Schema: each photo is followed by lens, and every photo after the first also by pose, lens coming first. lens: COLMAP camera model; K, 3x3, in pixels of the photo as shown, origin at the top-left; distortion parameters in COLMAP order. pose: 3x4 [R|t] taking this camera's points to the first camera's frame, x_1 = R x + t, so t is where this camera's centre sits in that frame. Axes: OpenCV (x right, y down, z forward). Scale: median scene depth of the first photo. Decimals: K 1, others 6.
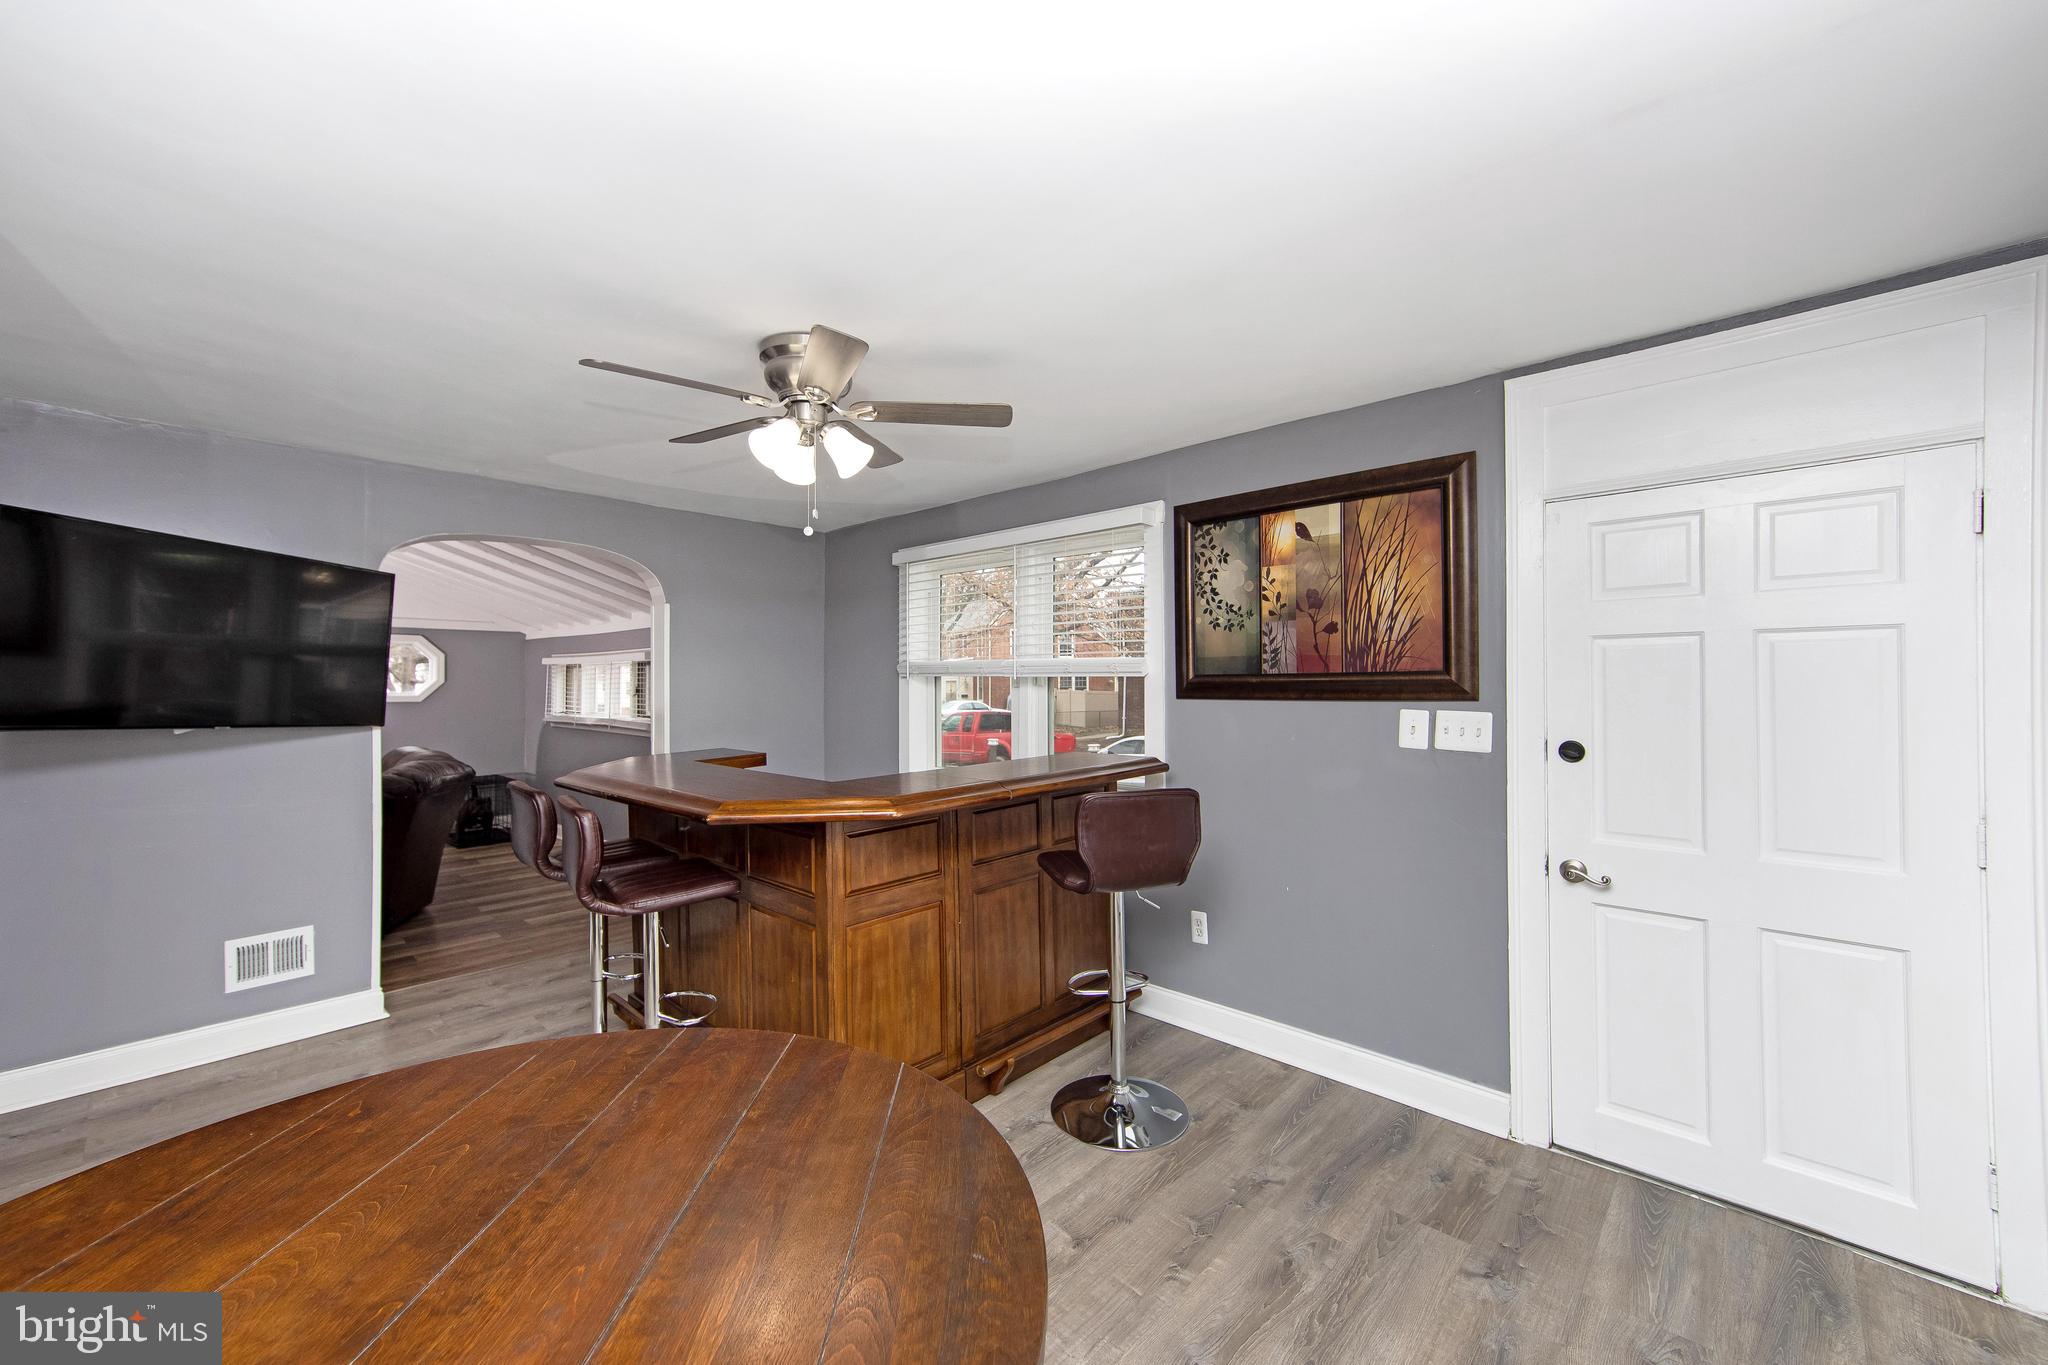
lens RADIAL K [[775.9, 0, 1024.0], [0, 775.9, 682.5], [0, 0, 1]] dist [0.002220, 0.000169]
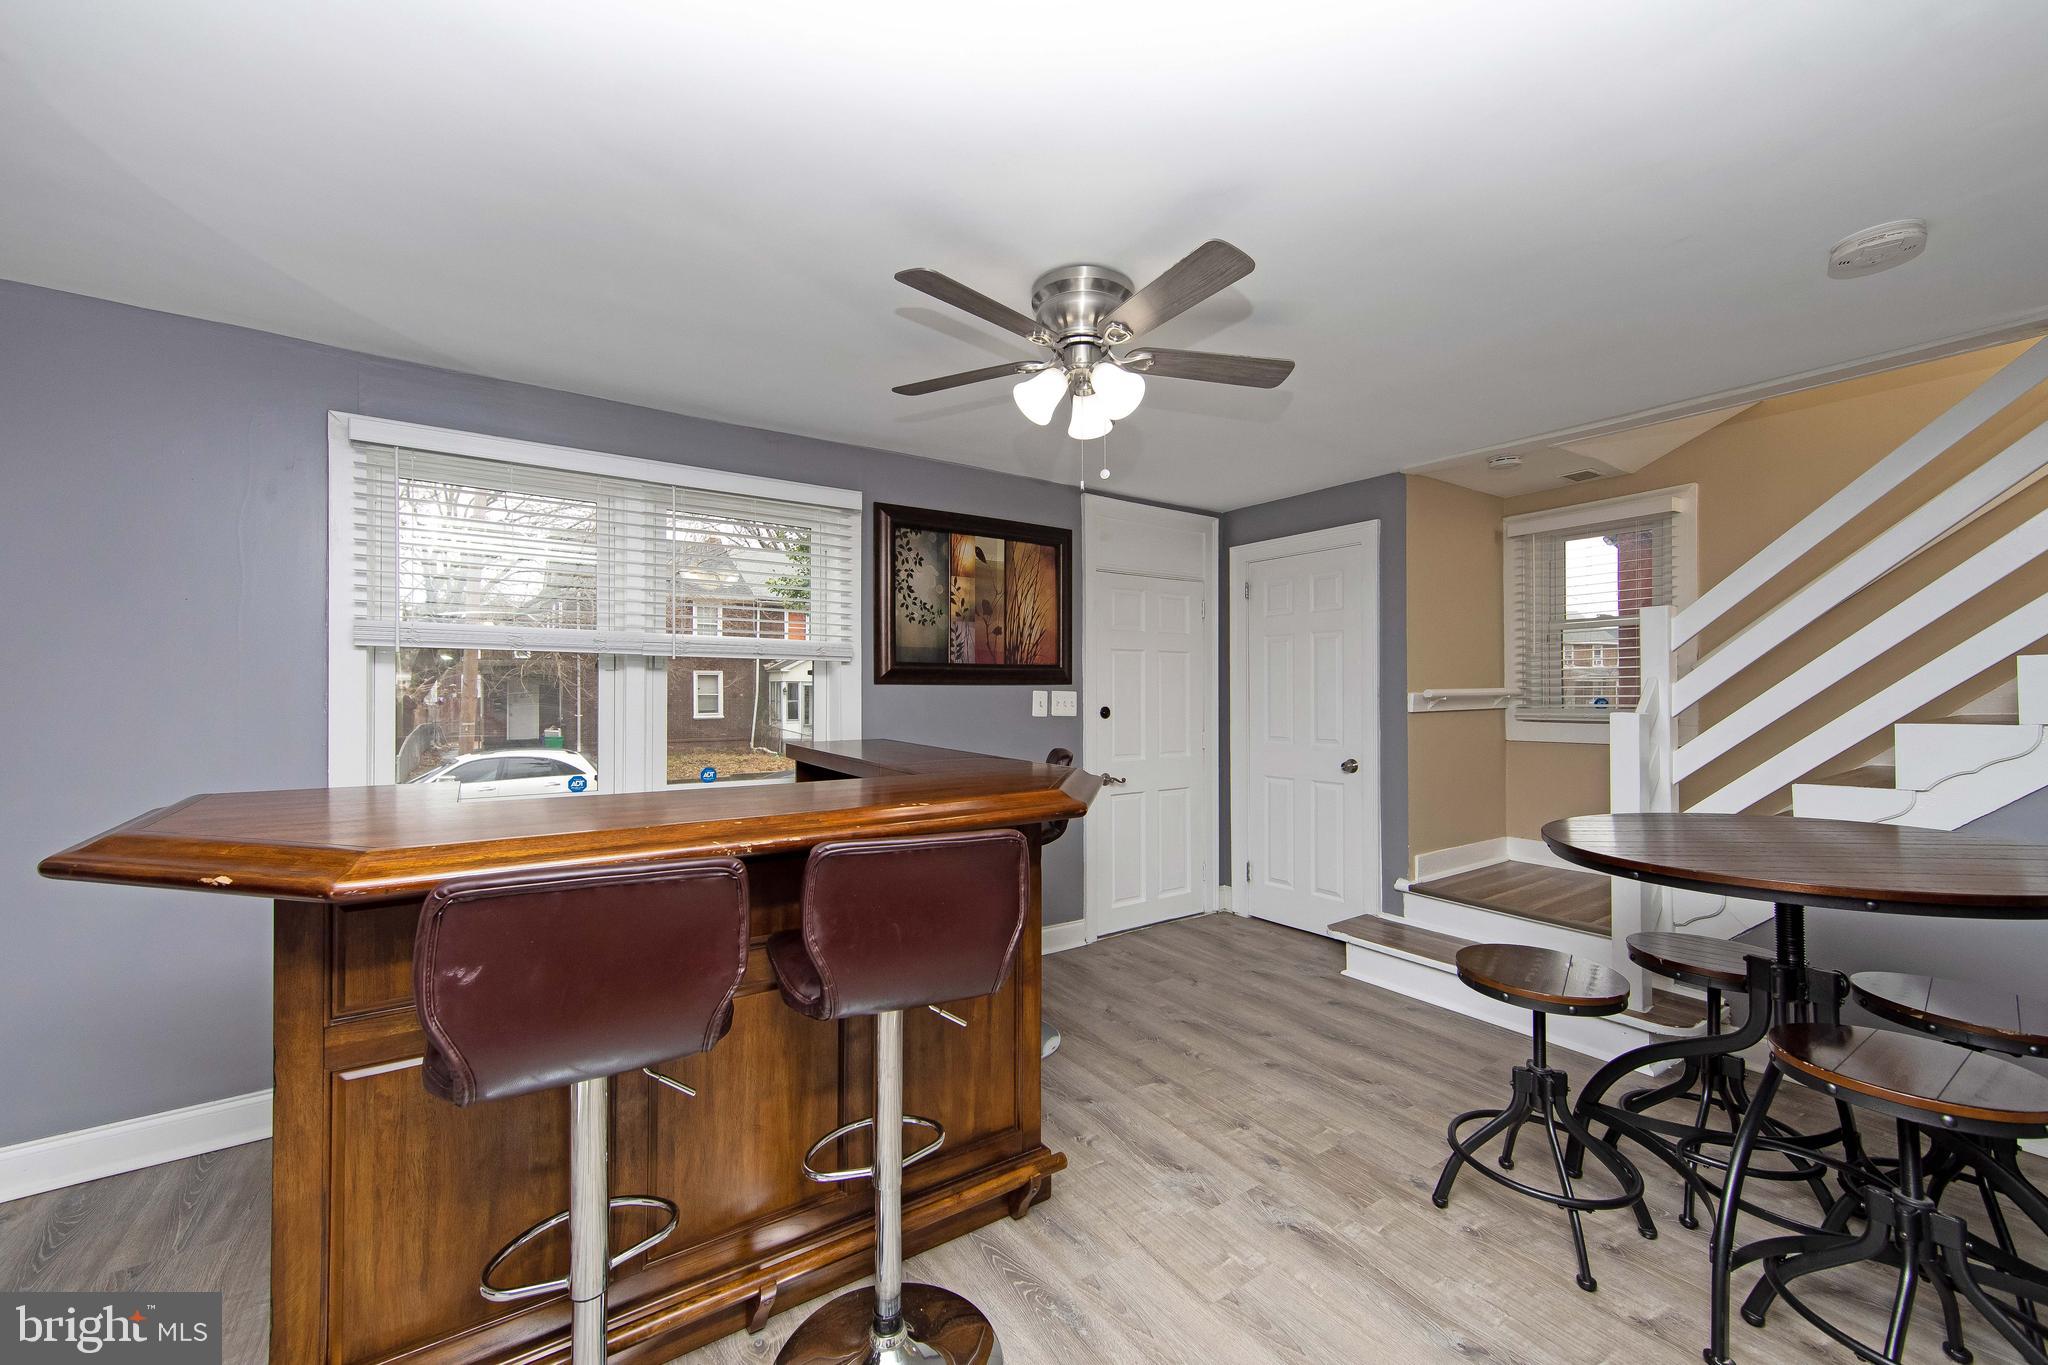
lens RADIAL K [[793.9, 0, 1017.3], [0, 793.9, 681.9], [0, 0, 1]] dist [0.004932, 0.000280]
pose [[0.226484, 0.011767, 0.973944, -0.914745], [-0.005675, 0.999926, -0.010762, 0.031923], [-0.973998, -0.003090, 0.226534, 0.639028]]
